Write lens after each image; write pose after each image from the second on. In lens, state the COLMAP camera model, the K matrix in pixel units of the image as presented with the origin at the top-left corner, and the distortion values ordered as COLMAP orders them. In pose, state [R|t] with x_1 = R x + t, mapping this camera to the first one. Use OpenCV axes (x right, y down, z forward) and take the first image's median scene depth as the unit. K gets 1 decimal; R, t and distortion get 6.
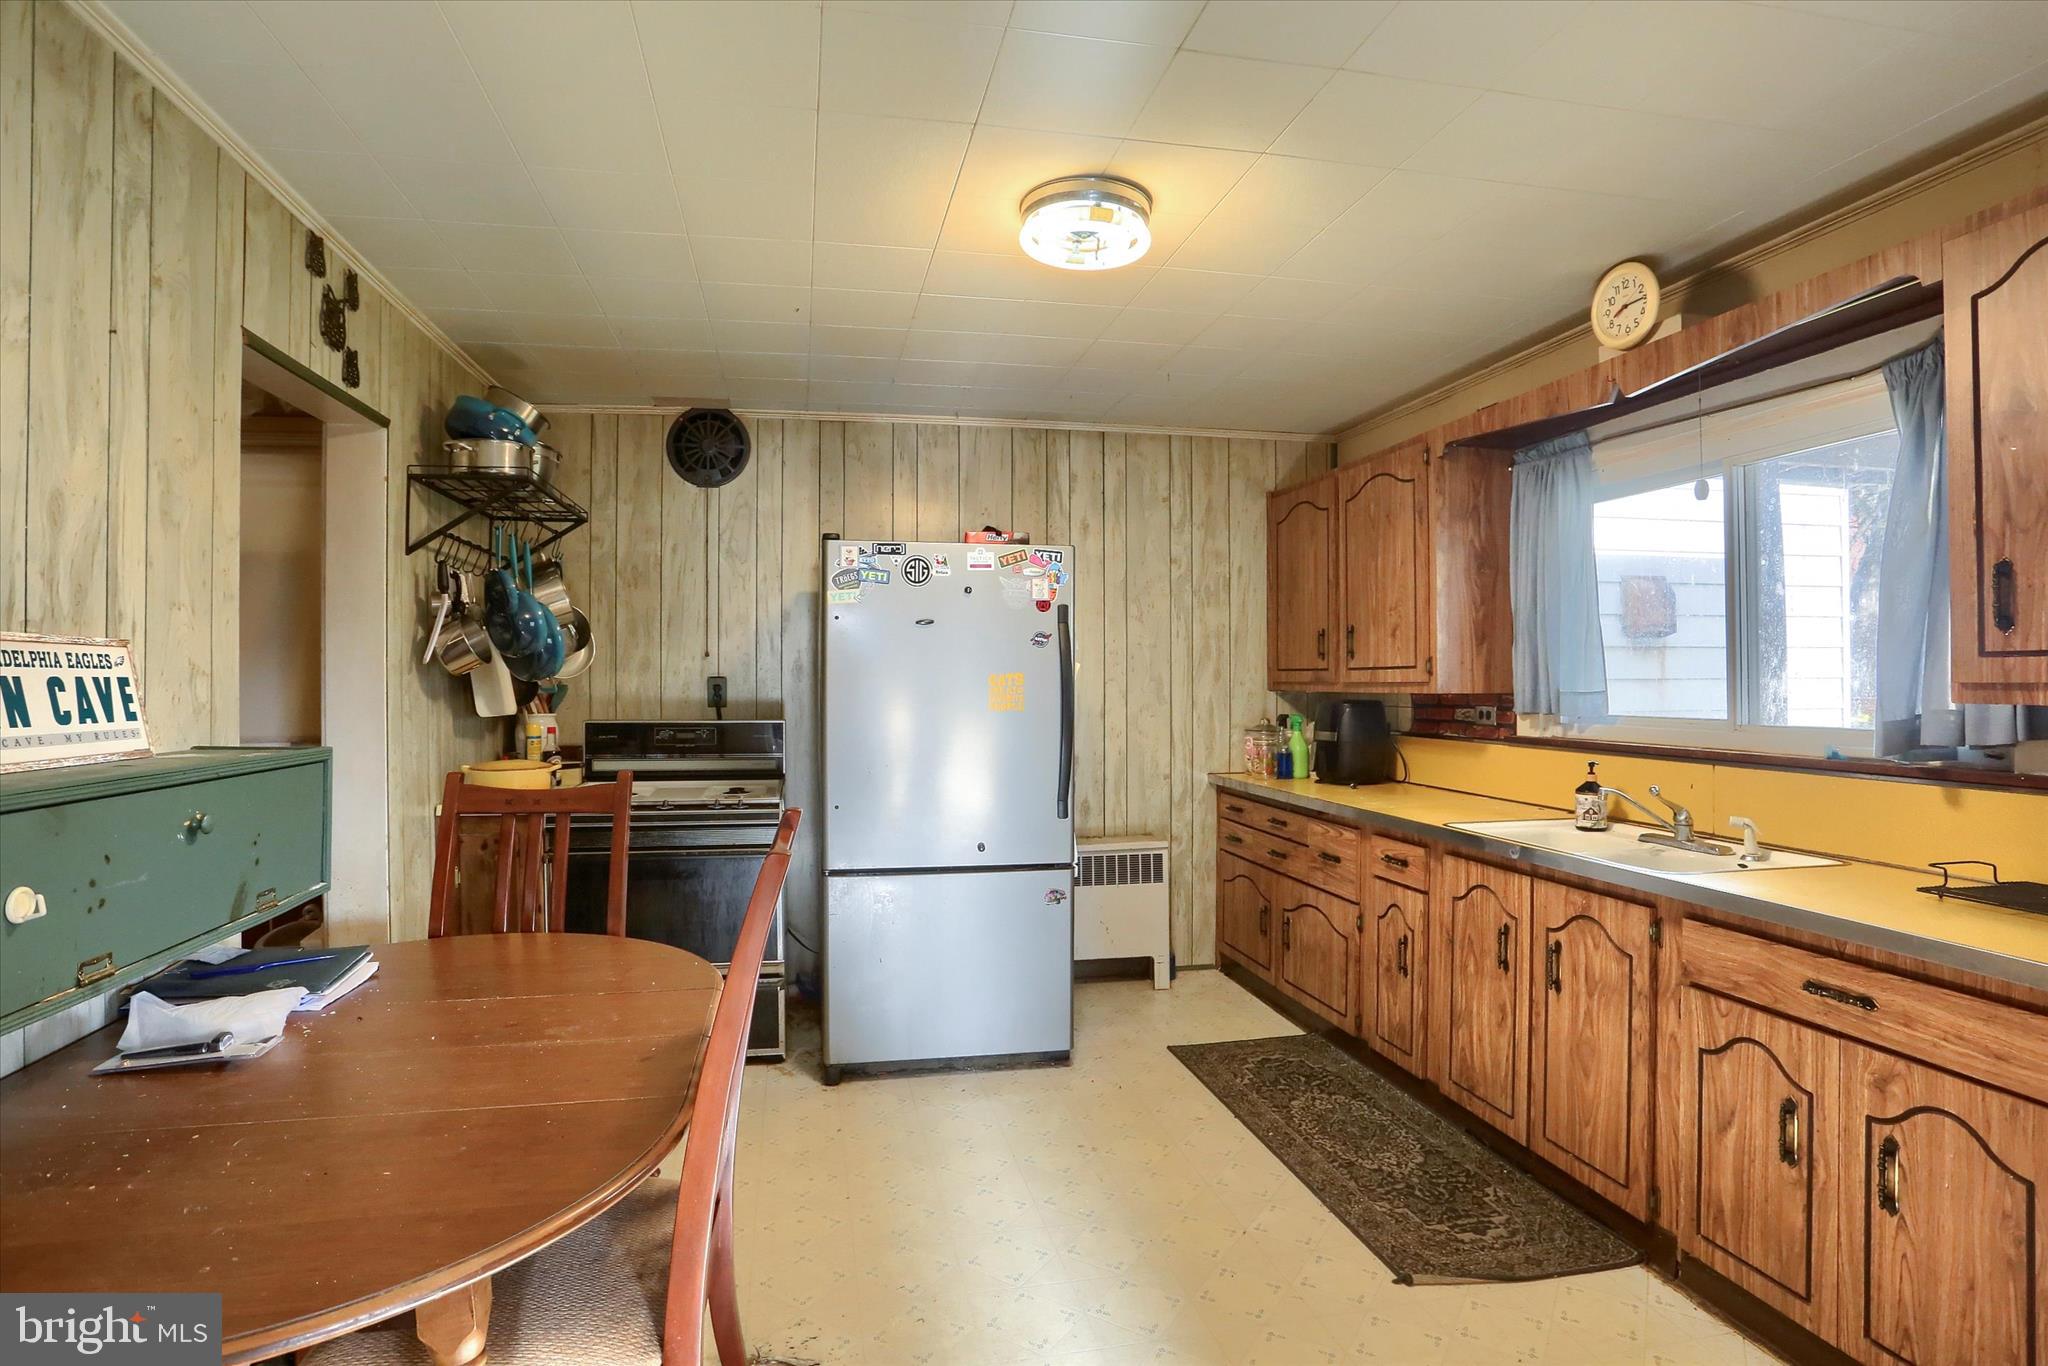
lens RADIAL K [[997.2, 0, 1017.5], [0, 997.2, 670.2], [0, 0, 1]] dist [-0.062135, 0.031776]
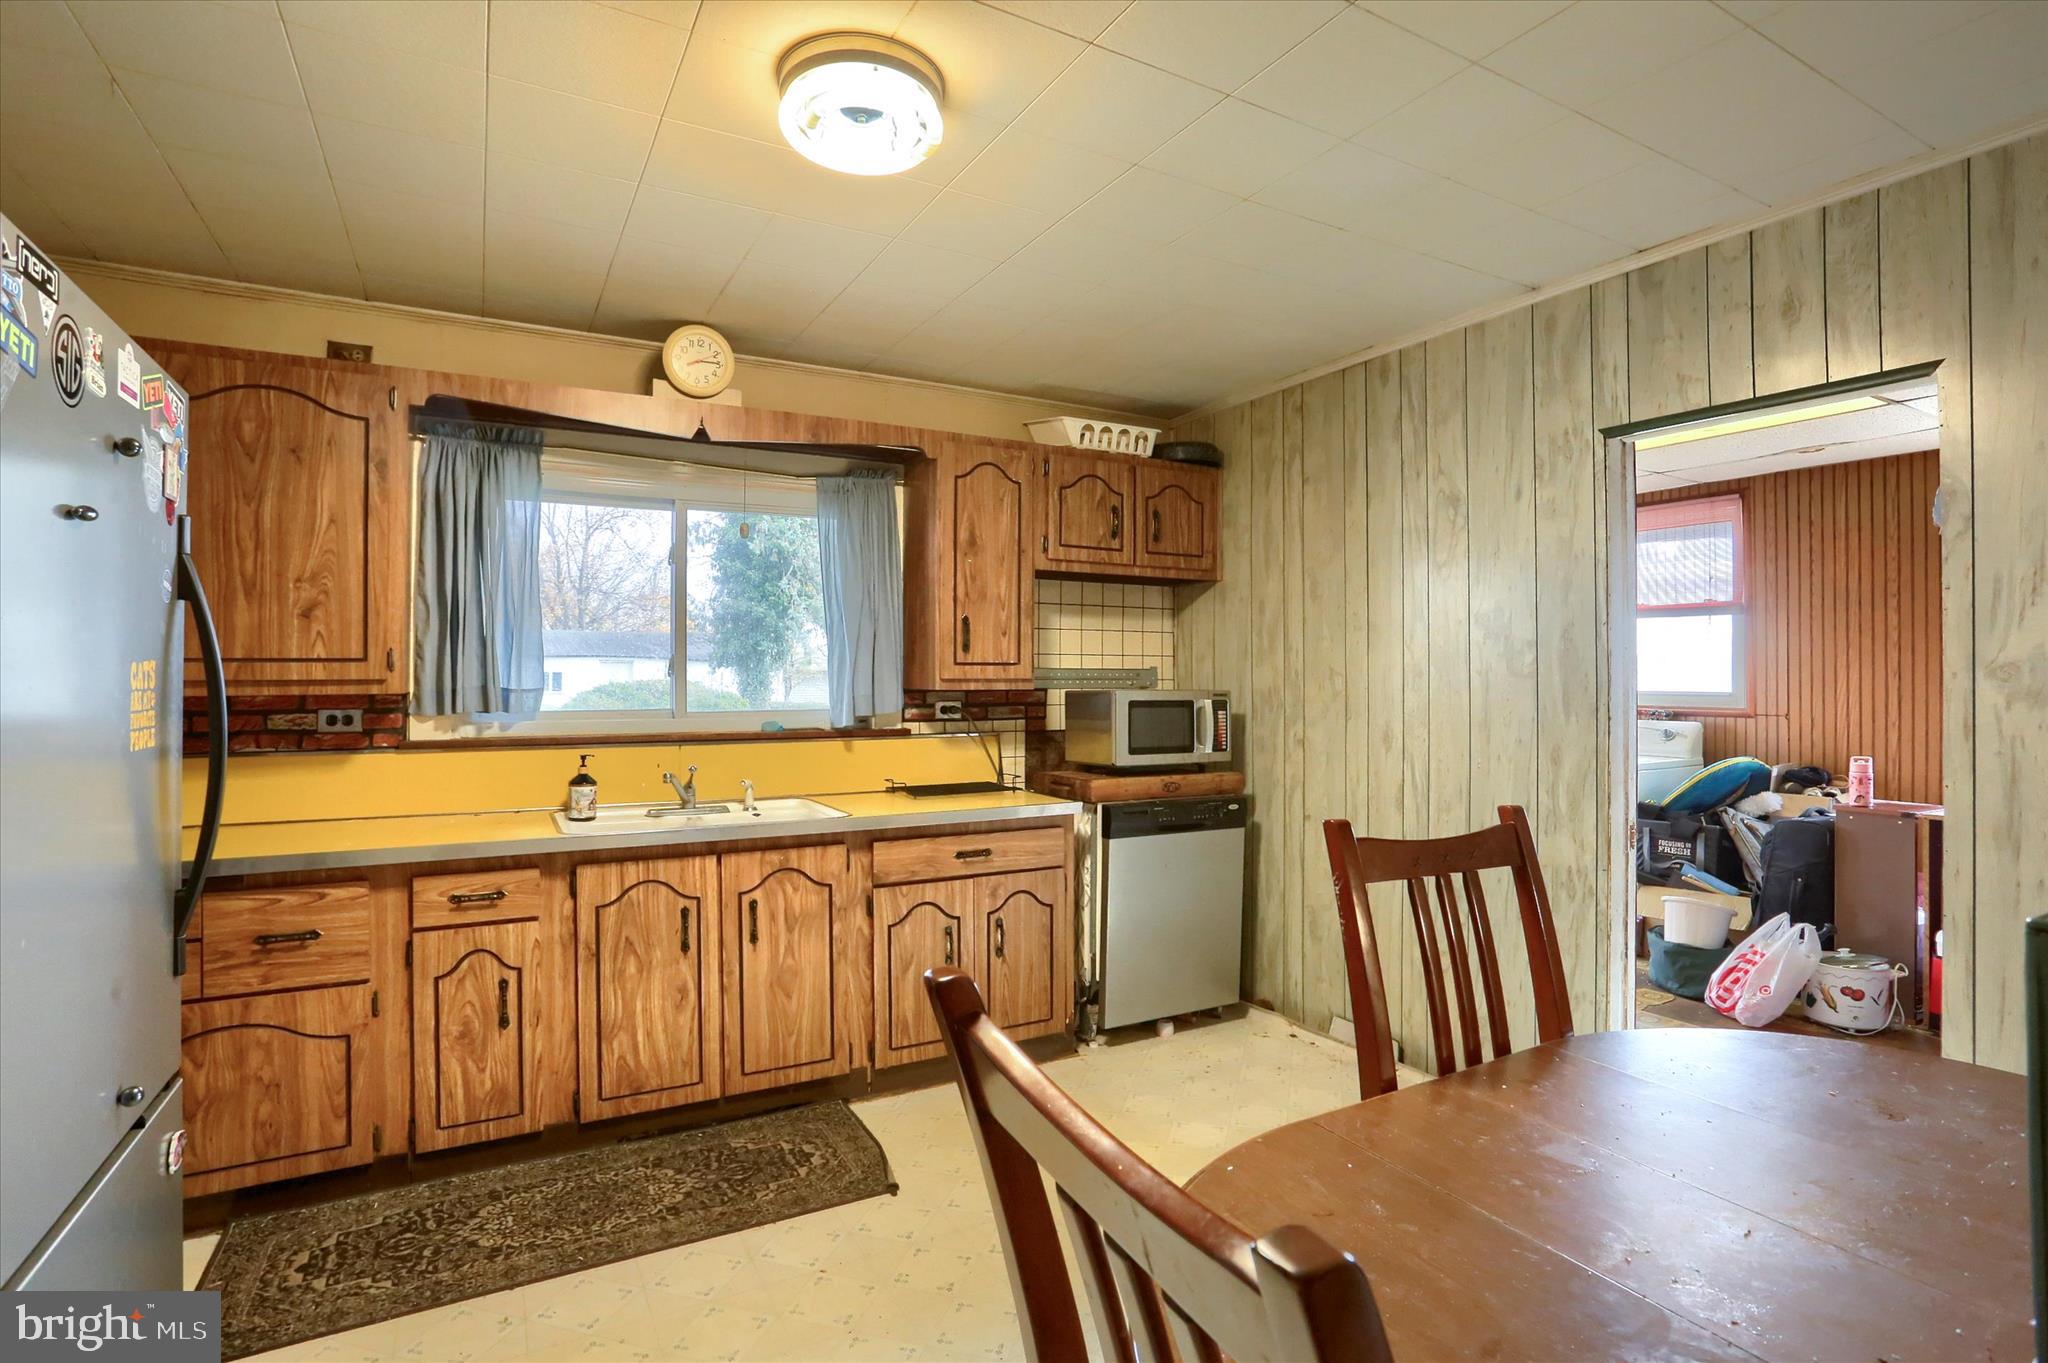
lens RADIAL K [[997.2, 0, 1017.5], [0, 997.2, 668.7], [0, 0, 1]] dist [-0.062135, 0.031776]
pose [[-0.269036, 0.006191, 0.963110, -0.639371], [-0.009970, 0.999908, -0.009212, 0.007094], [-0.963078, -0.012080, -0.268950, 0.962453]]
